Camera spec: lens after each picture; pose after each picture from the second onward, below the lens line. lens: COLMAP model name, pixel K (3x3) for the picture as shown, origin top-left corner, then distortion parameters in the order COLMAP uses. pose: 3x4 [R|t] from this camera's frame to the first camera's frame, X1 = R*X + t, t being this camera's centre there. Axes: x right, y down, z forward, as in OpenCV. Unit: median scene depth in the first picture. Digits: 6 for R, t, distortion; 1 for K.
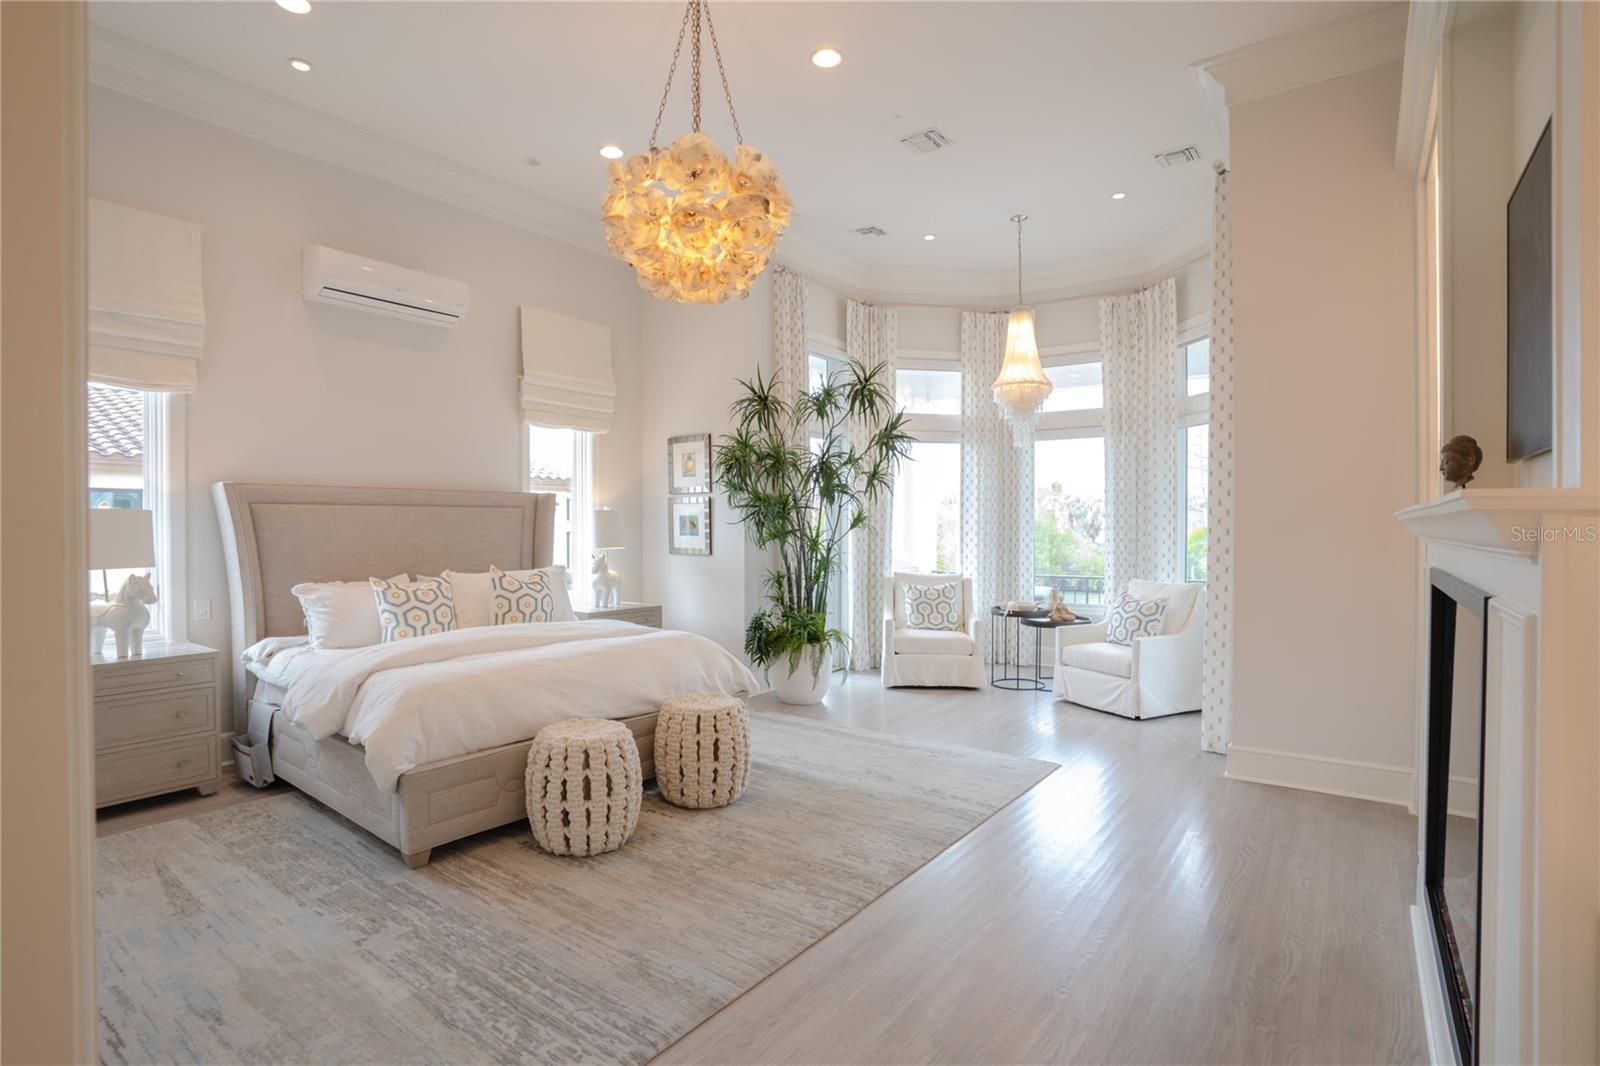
lens RADIAL K [[783.4, 0, 795.3], [0, 783.4, 534.9], [0, 0, 1]] dist [-0.080019, 0.039282]
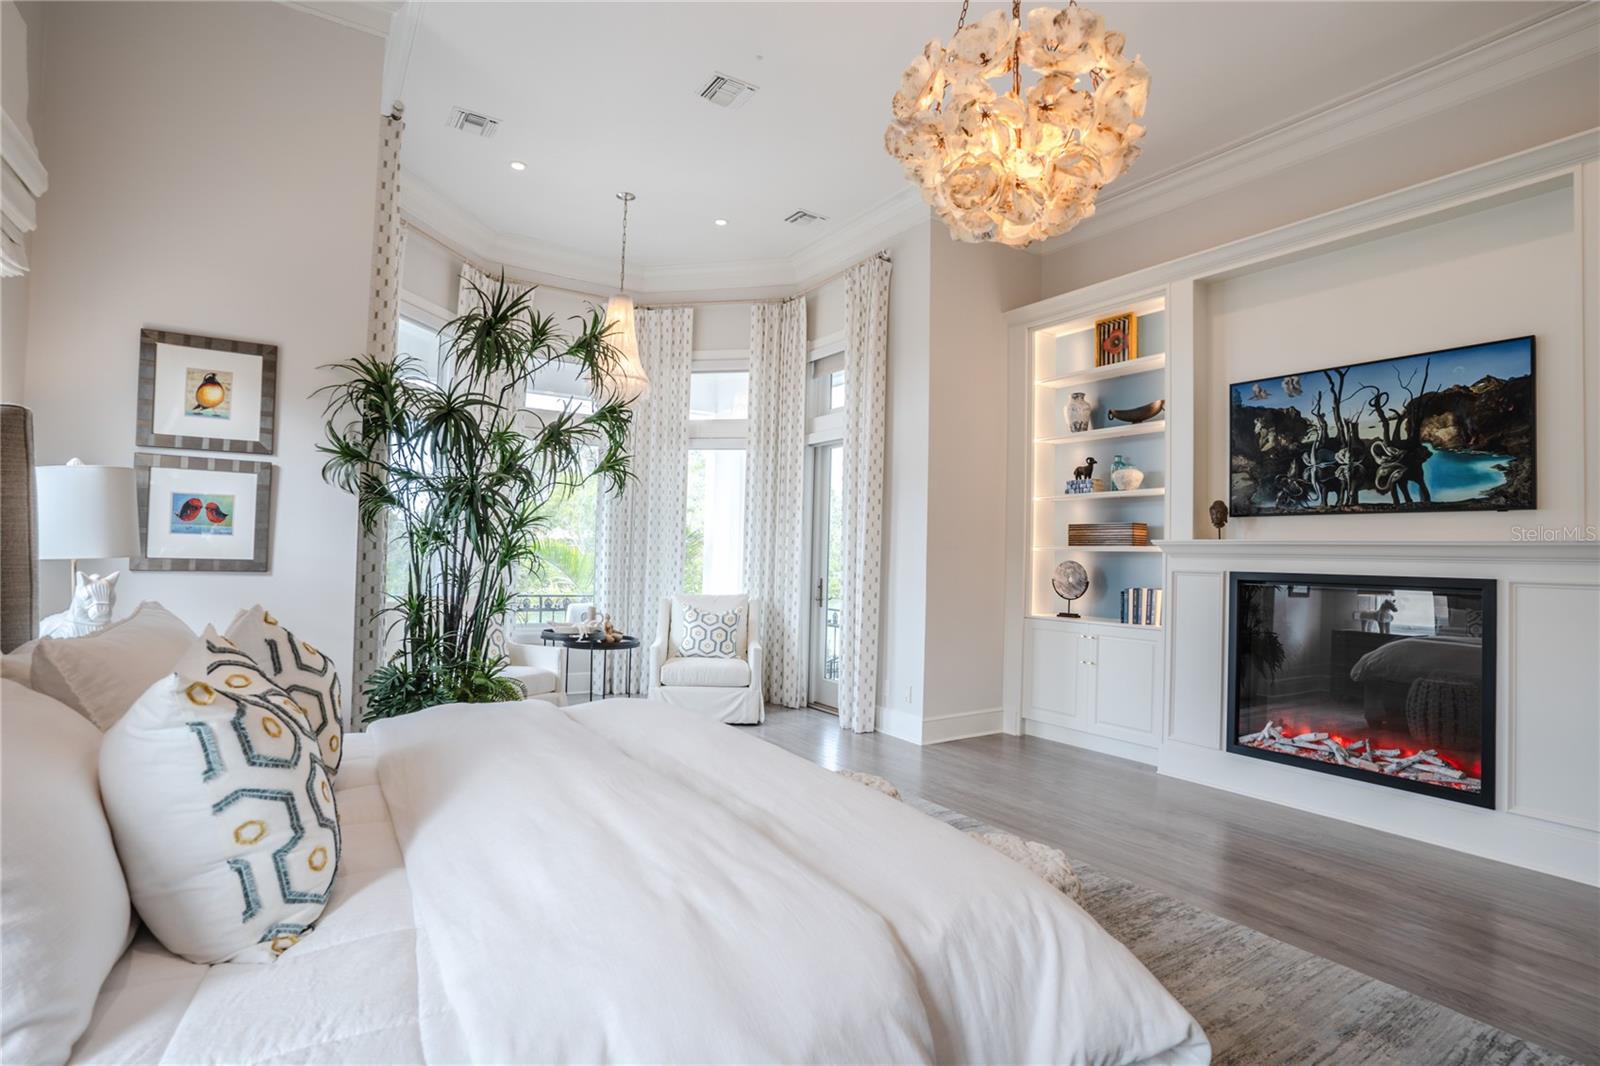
lens RADIAL K [[783.4, 0, 795.3], [0, 783.4, 534.9], [0, 0, 1]] dist [-0.080019, 0.039282]
pose [[0.361271, 0.032456, 0.931896, -0.535441], [-0.021166, 0.999422, -0.026603, 0.007714], [-0.932221, -0.010114, 0.361749, 0.547269]]
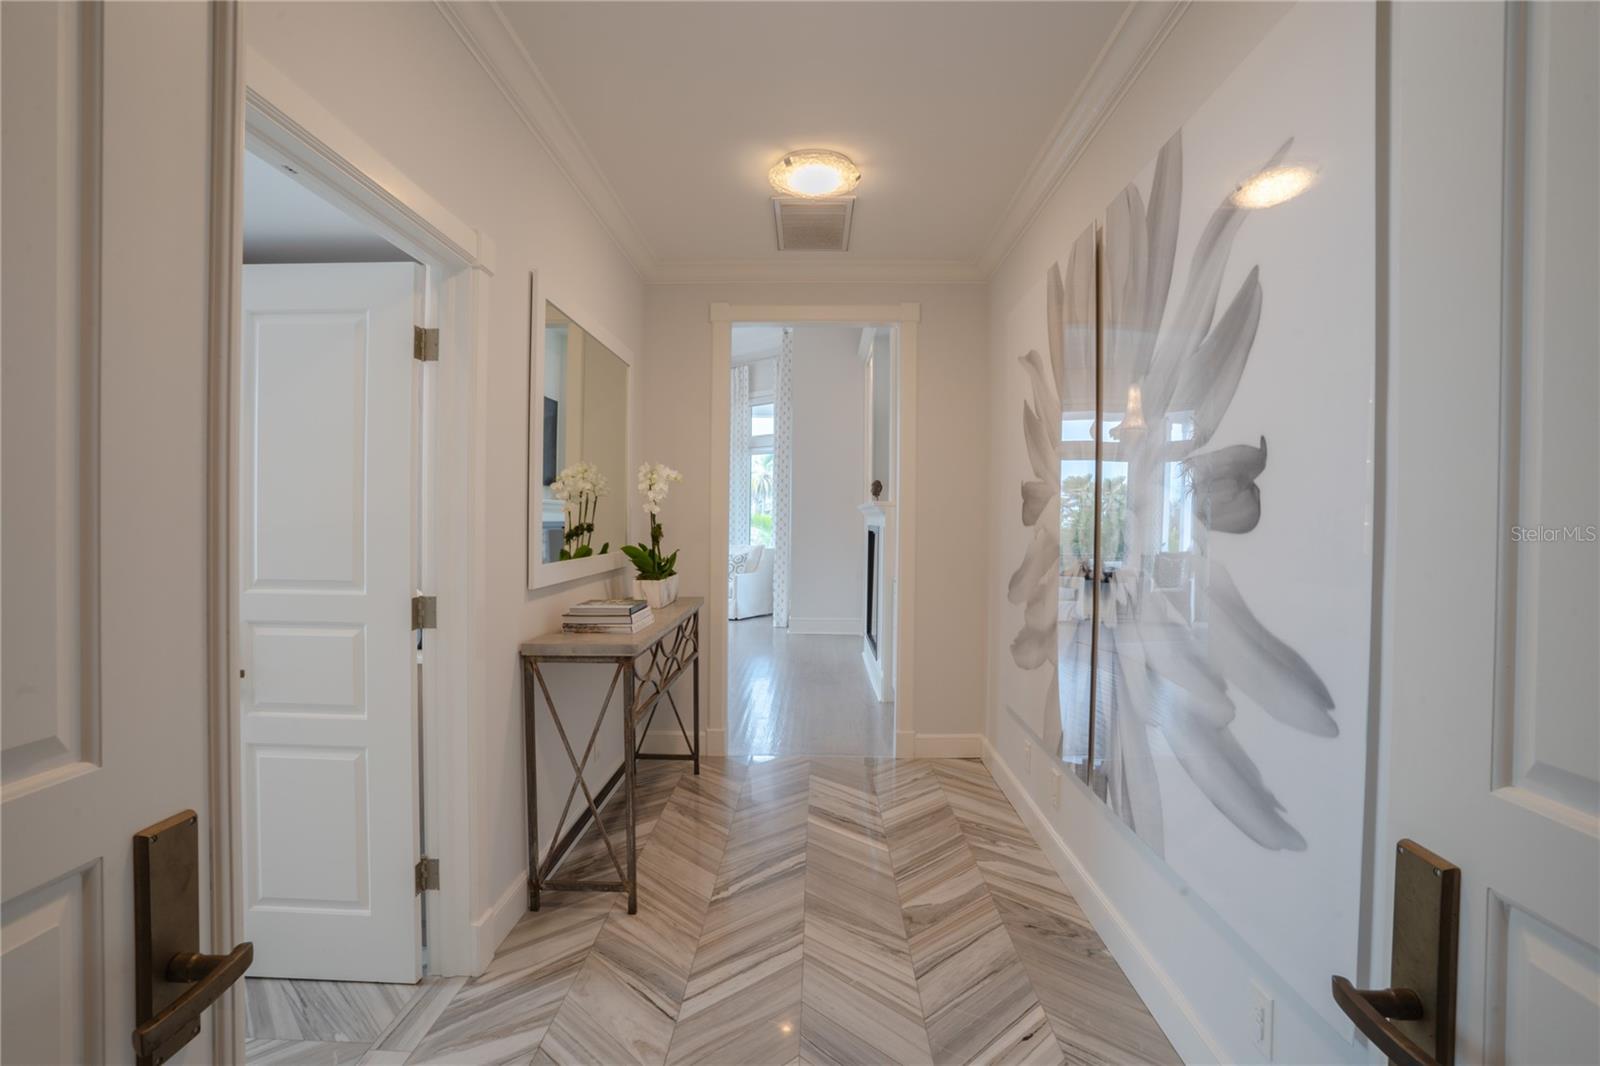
lens RADIAL K [[783.4, 0, 795.3], [0, 783.4, 534.9], [0, 0, 1]] dist [-0.080019, 0.039282]
pose [[0.820433, -0.002903, 0.571735, -0.475289], [-0.003970, 0.999934, 0.010774, 0.021621], [-0.571728, -0.011109, 0.820368, -0.561461]]
